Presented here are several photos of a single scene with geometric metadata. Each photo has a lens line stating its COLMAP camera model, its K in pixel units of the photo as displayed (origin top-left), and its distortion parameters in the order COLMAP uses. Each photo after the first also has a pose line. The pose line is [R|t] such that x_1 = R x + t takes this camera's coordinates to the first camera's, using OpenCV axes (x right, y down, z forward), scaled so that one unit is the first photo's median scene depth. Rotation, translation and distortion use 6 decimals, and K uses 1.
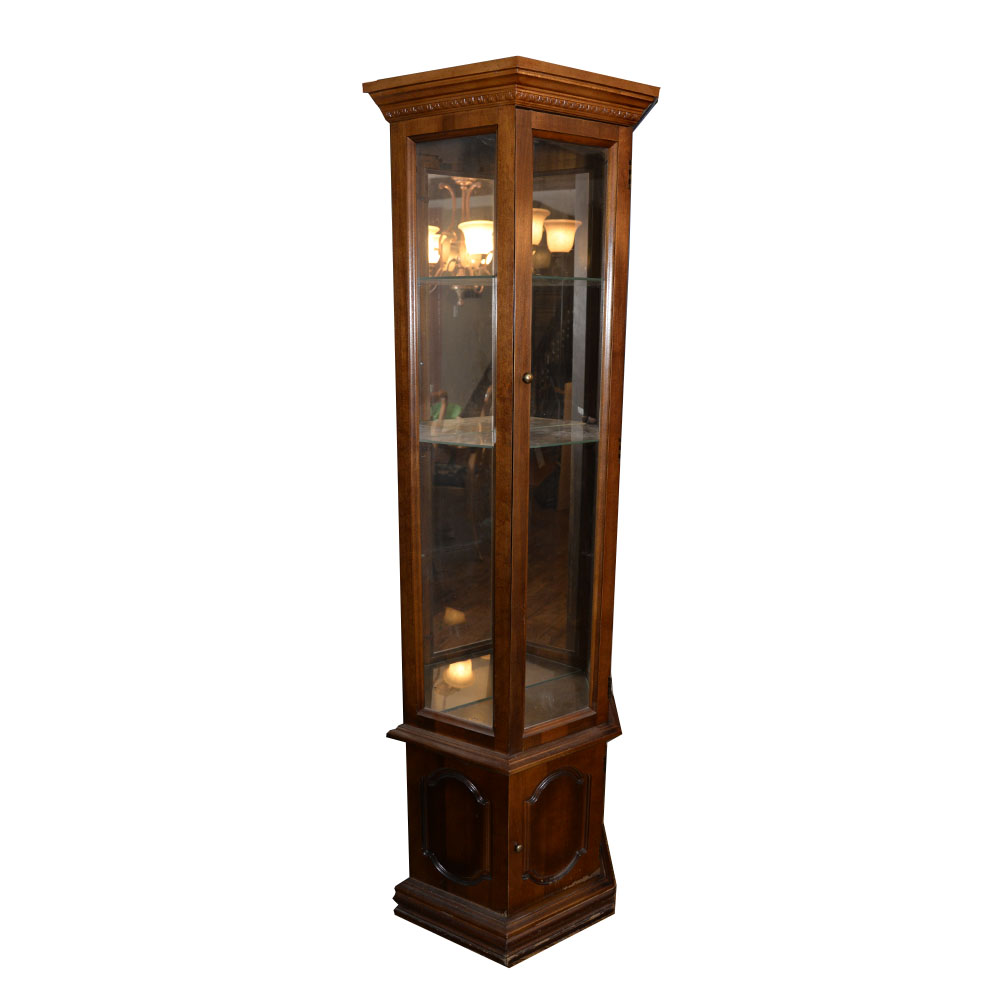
lens RADIAL K [[757.9, 0, 500.0], [0, 757.9, 500.0], [0, 0, 1]] dist [-0.087261, 0.001798]
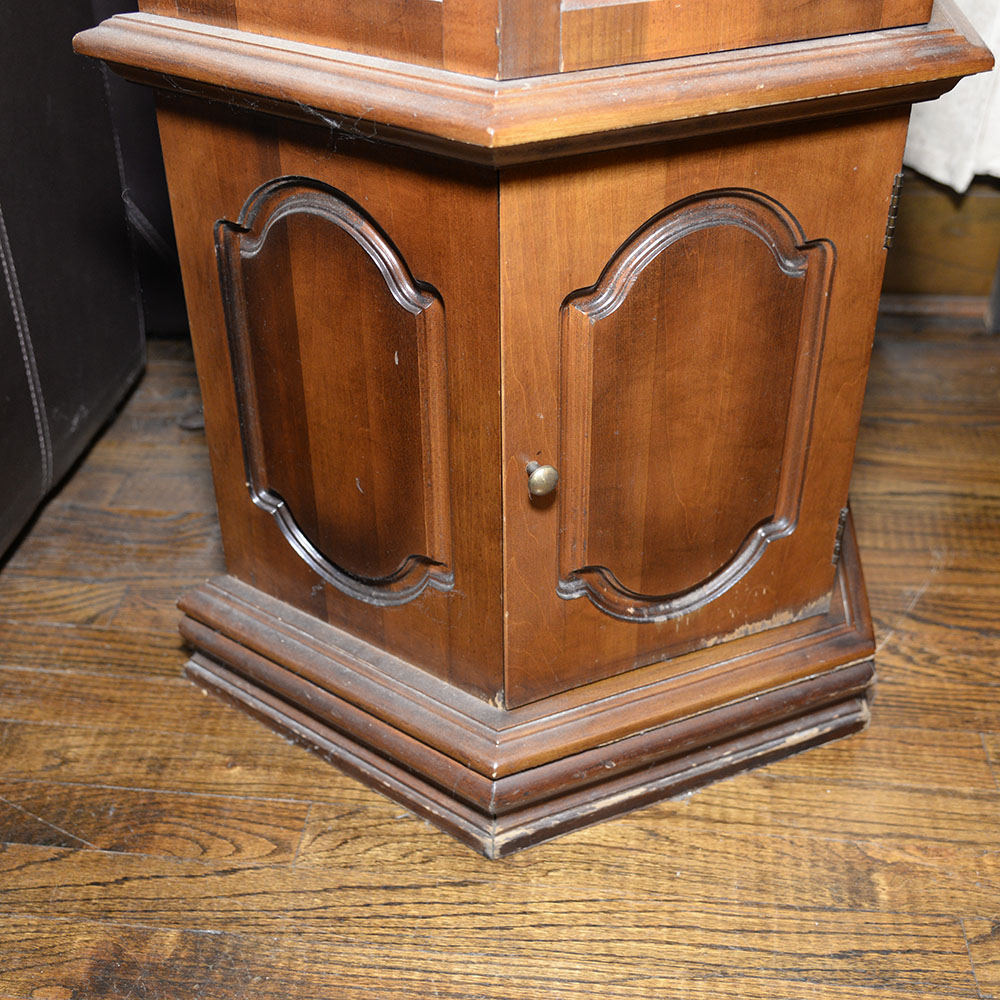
lens RADIAL K [[1279.7, 0, 500.0], [0, 1279.7, 500.0], [0, 0, 1]] dist [-0.042346, 0.108728]
pose [[0.990521, 0.064933, -0.121042, 0.066689], [-0.019750, 0.939380, 0.342309, 0.313516], [0.135931, -0.336674, 0.931758, 0.556207]]
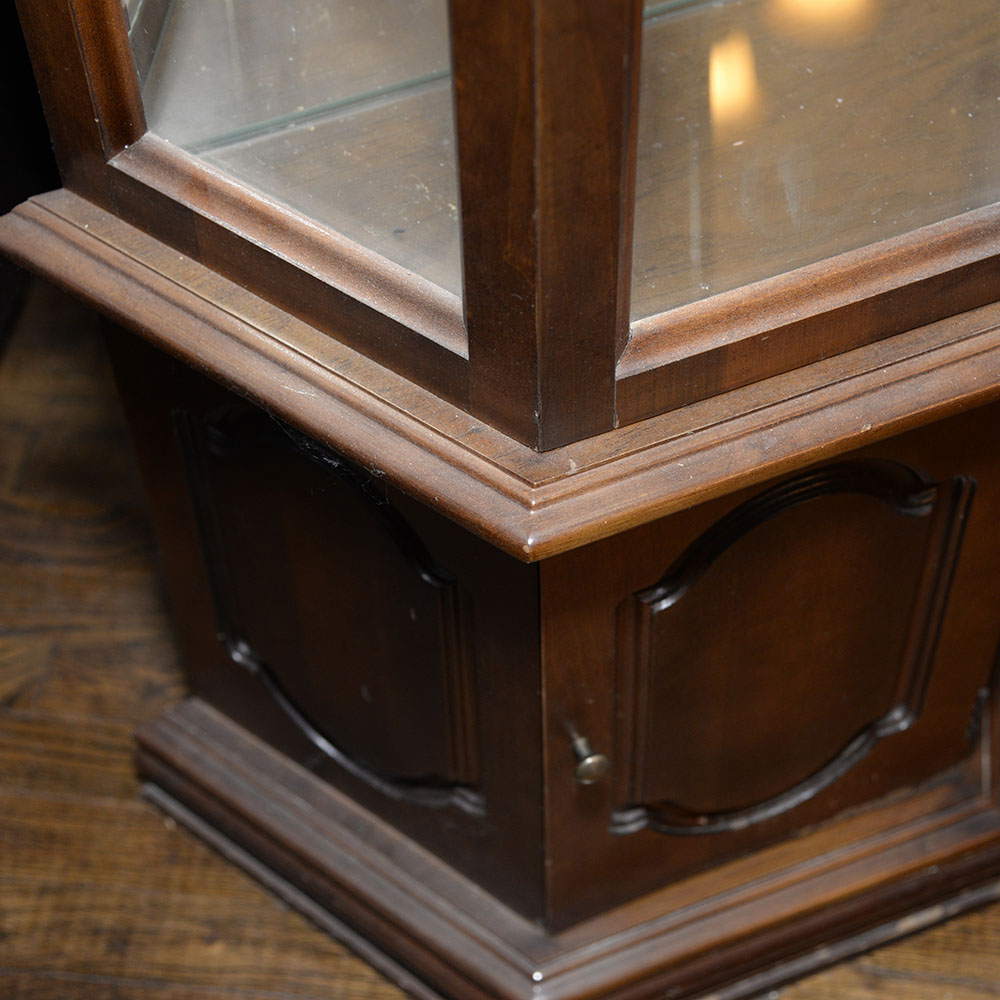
lens RADIAL K [[2087.1, 0, 500.0], [0, 2087.1, 500.0], [0, 0, 1]] dist [0.158534, 0.339432]
pose [[0.986829, 0.107002, -0.121321, 0.066028], [-0.010441, 0.790545, 0.612315, 0.018694], [0.161428, -0.602984, 0.781250, 0.545712]]
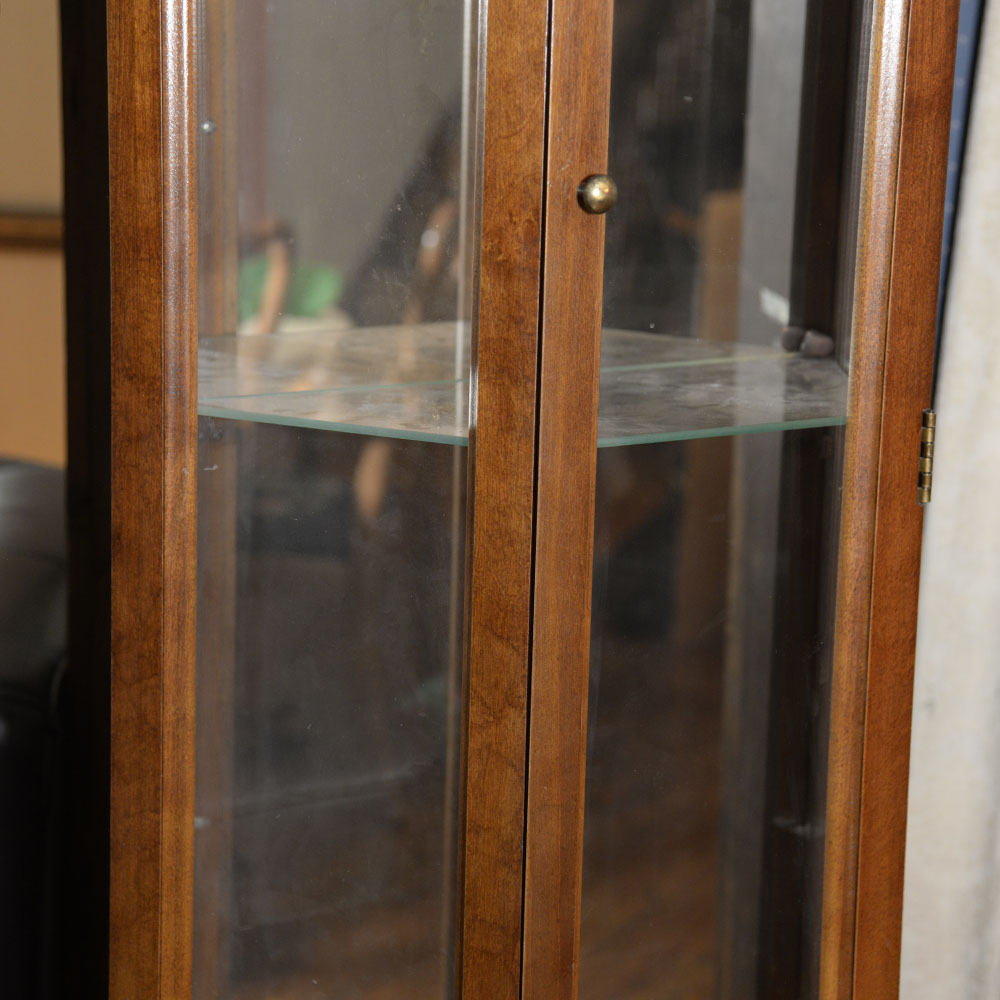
lens RADIAL K [[2567.6, 0, 500.0], [0, 2567.6, 500.0], [0, 0, 1]] dist [0.262187, 0.909805]
pose [[0.999759, 0.017001, 0.013918, -0.008581], [-0.016528, 0.999305, -0.033405, -0.015792], [-0.014476, 0.033167, 0.999345, 0.057627]]
